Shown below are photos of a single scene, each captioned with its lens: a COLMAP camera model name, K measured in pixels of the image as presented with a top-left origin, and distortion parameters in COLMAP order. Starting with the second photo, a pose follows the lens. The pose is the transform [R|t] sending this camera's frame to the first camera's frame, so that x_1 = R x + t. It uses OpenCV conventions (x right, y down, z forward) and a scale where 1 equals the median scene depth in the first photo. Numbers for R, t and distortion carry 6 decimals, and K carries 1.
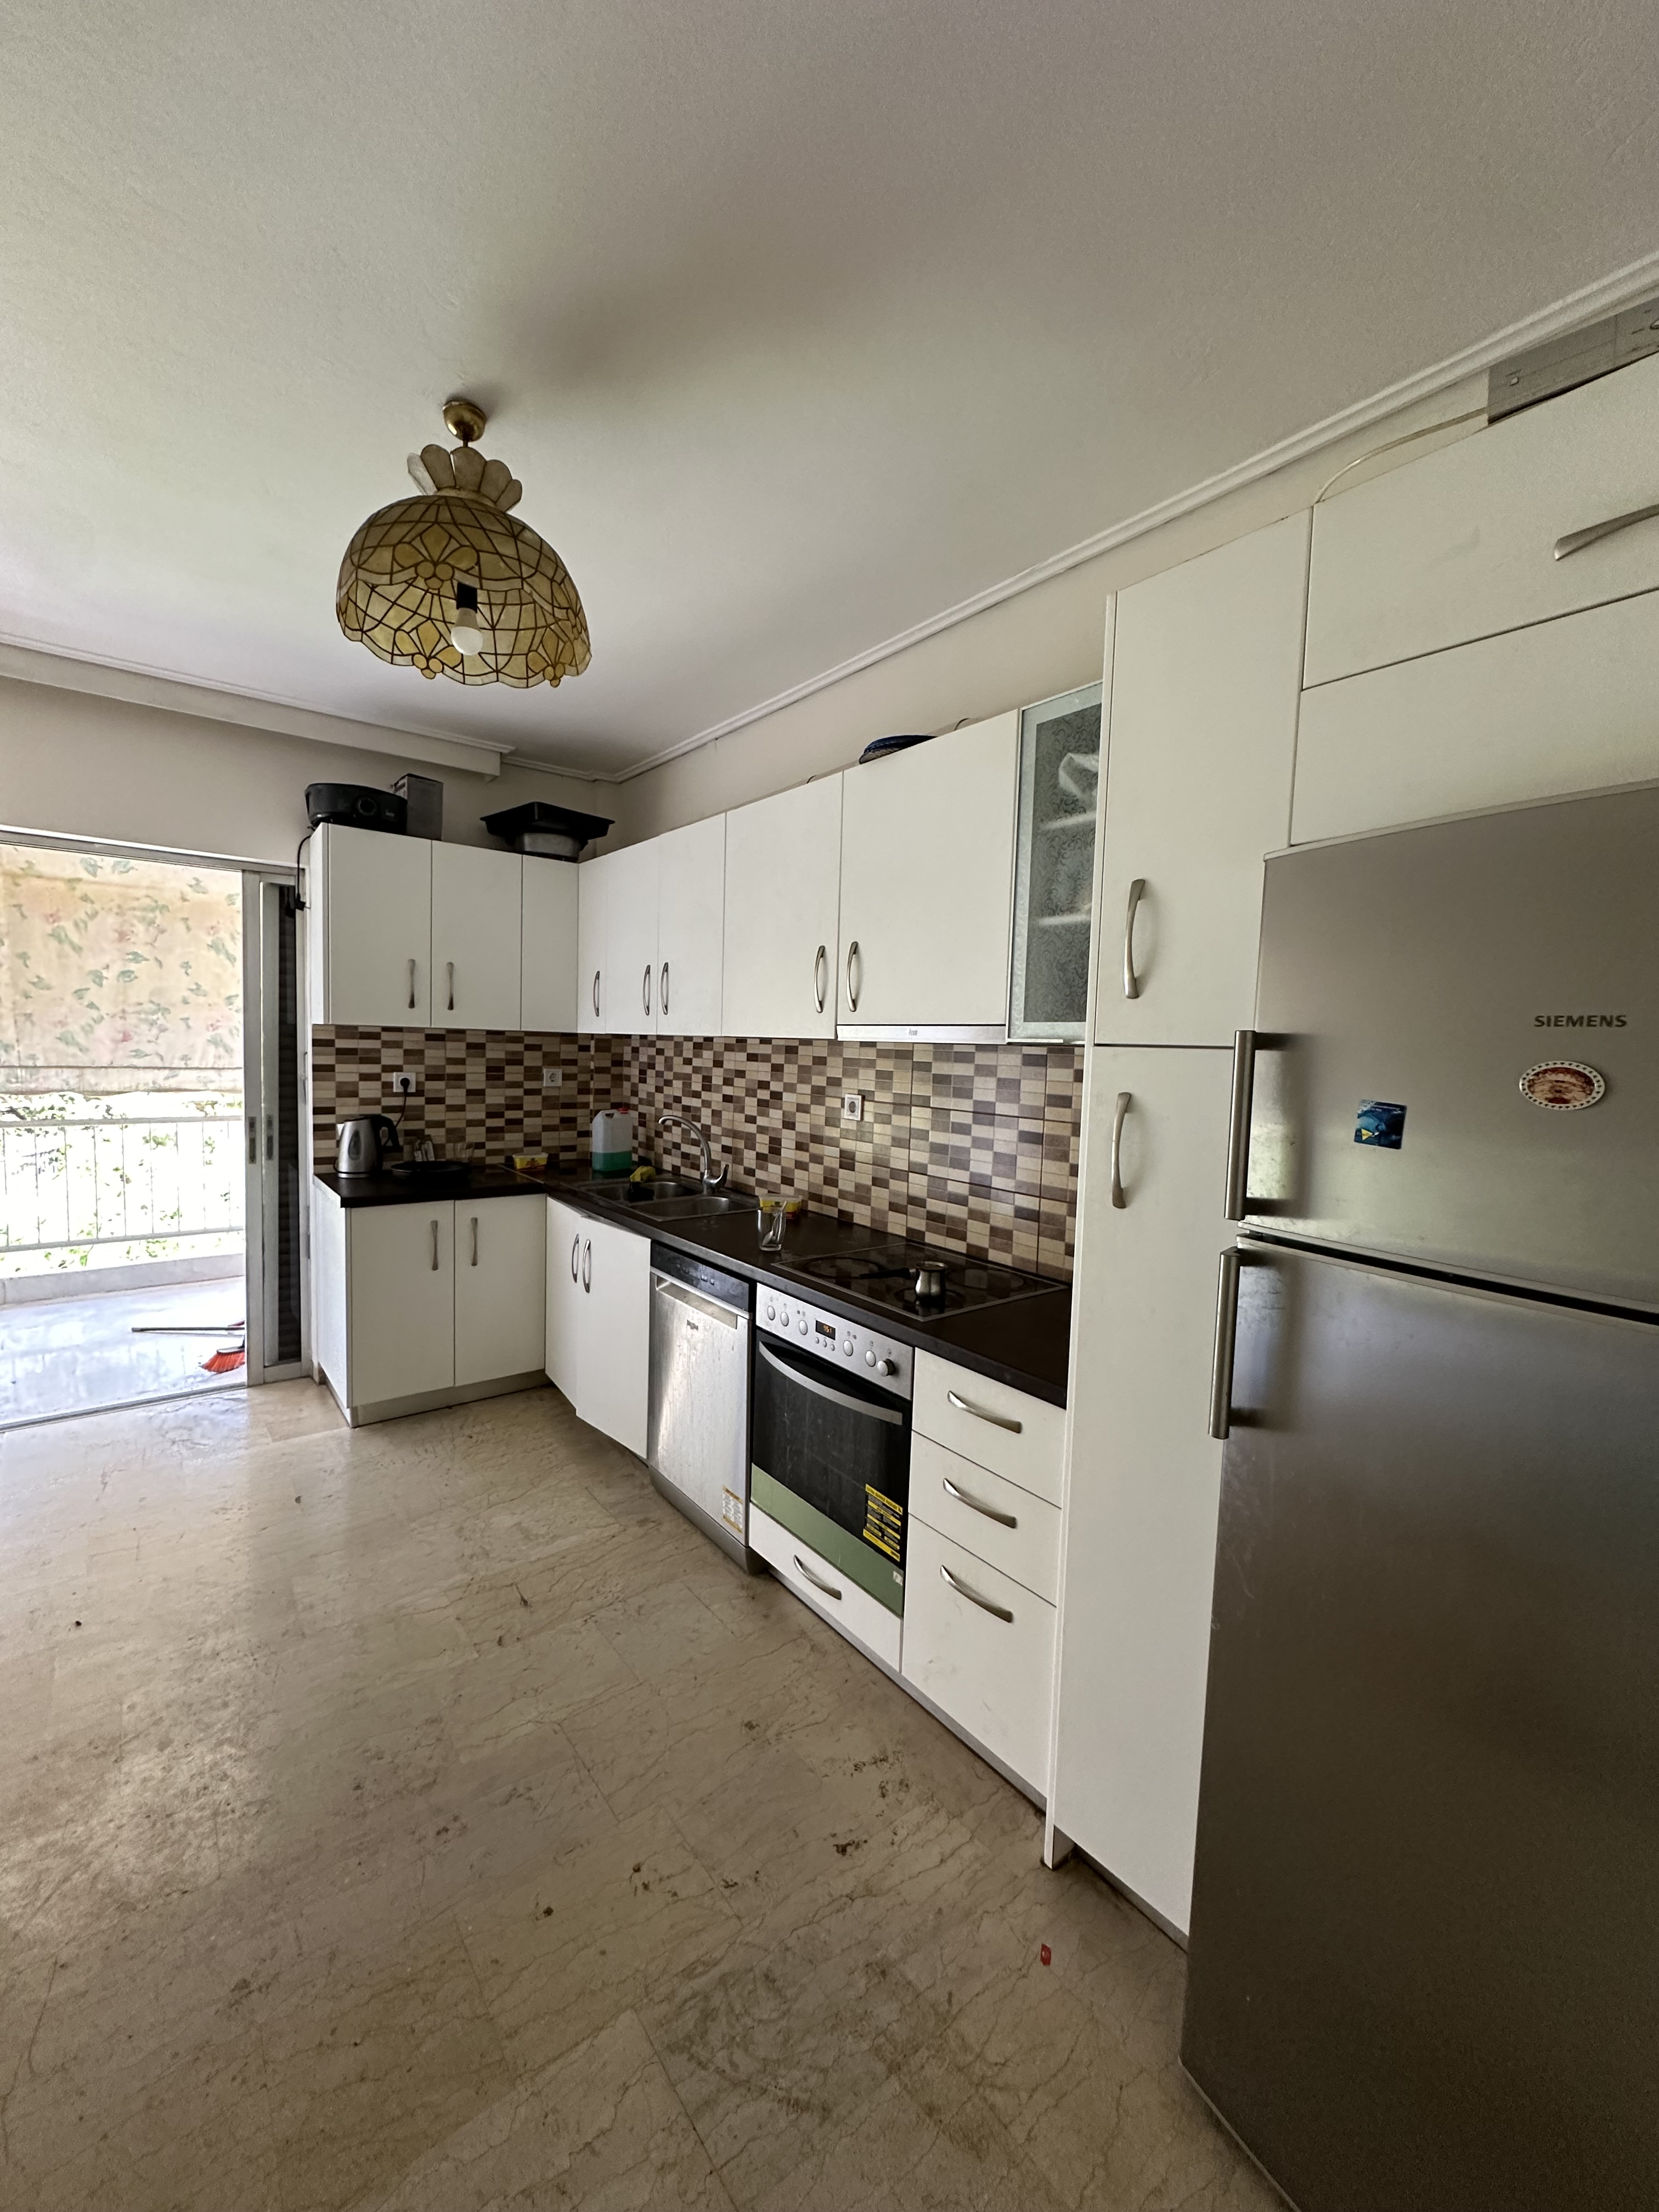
lens RADIAL K [[876.5, 0, 832.7], [0, 876.5, 1103.4], [0, 0, 1]] dist [-0.014399, -0.000014]
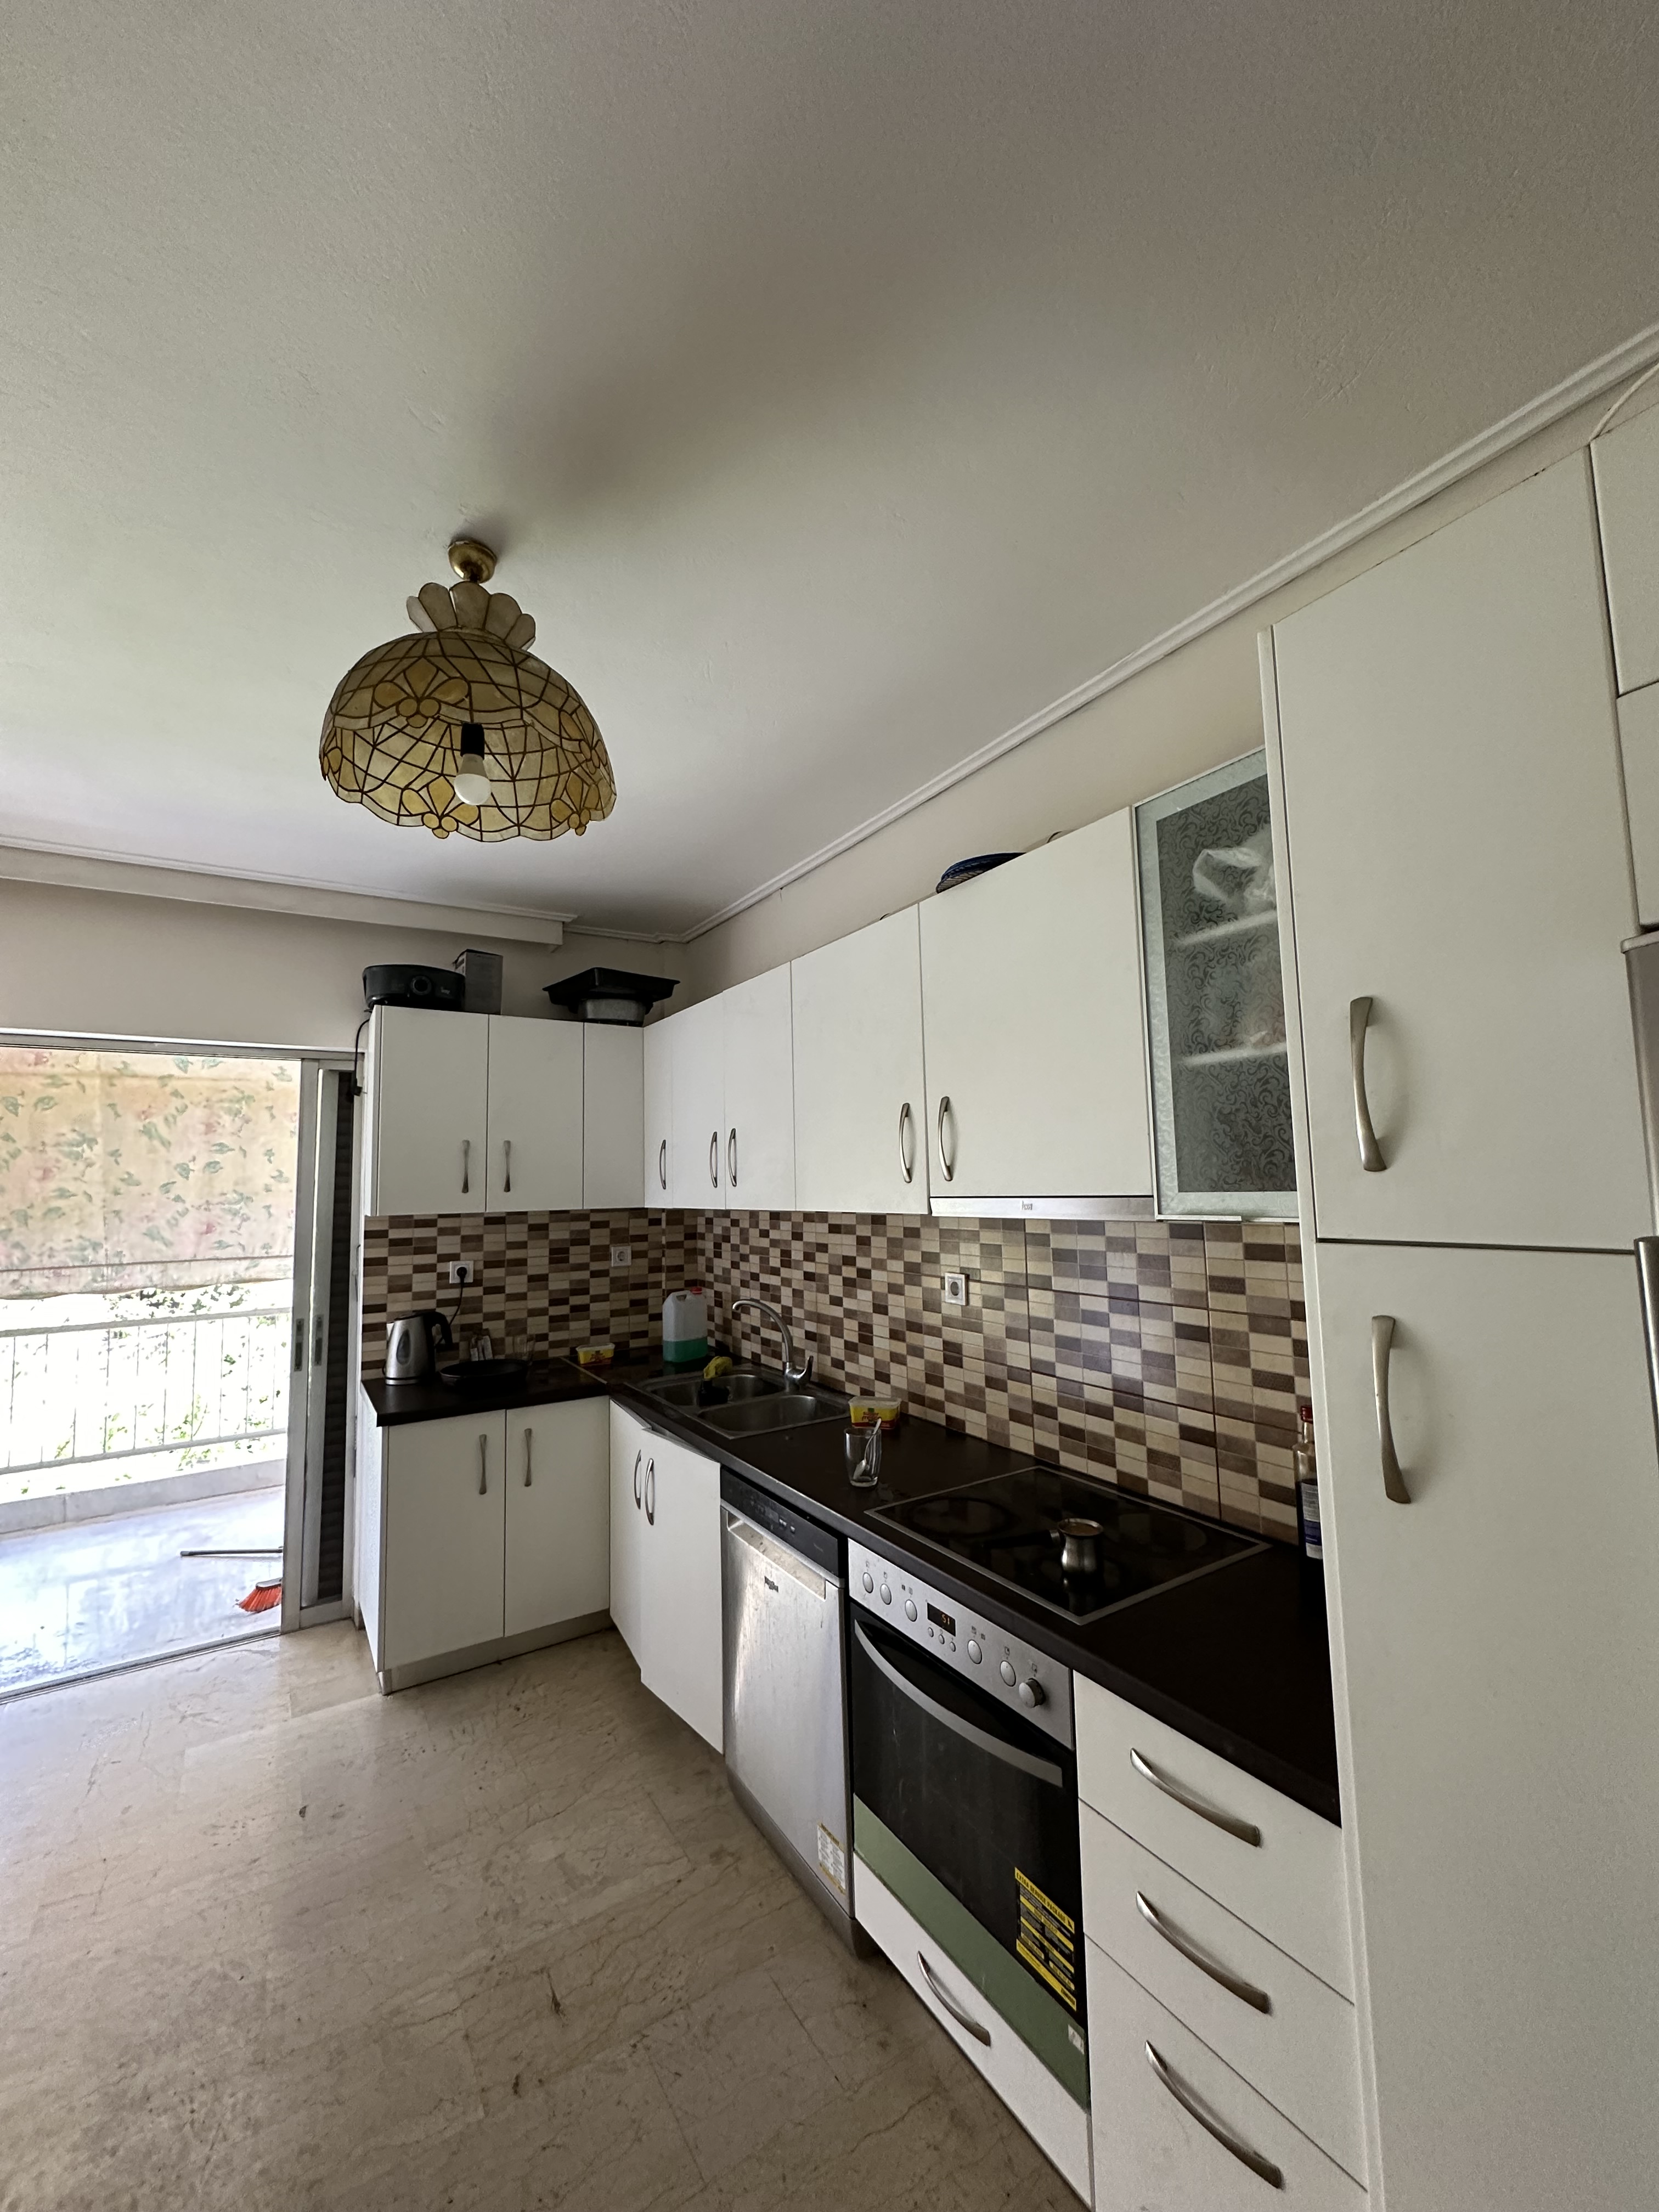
lens RADIAL K [[876.5, 0, 832.7], [0, 876.5, 1103.4], [0, 0, 1]] dist [-0.014399, -0.000014]
pose [[0.993061, -0.064177, -0.098546, 0.000565], [0.047584, 0.985587, -0.162339, -0.038329], [0.107544, 0.156524, 0.981802, 0.136573]]
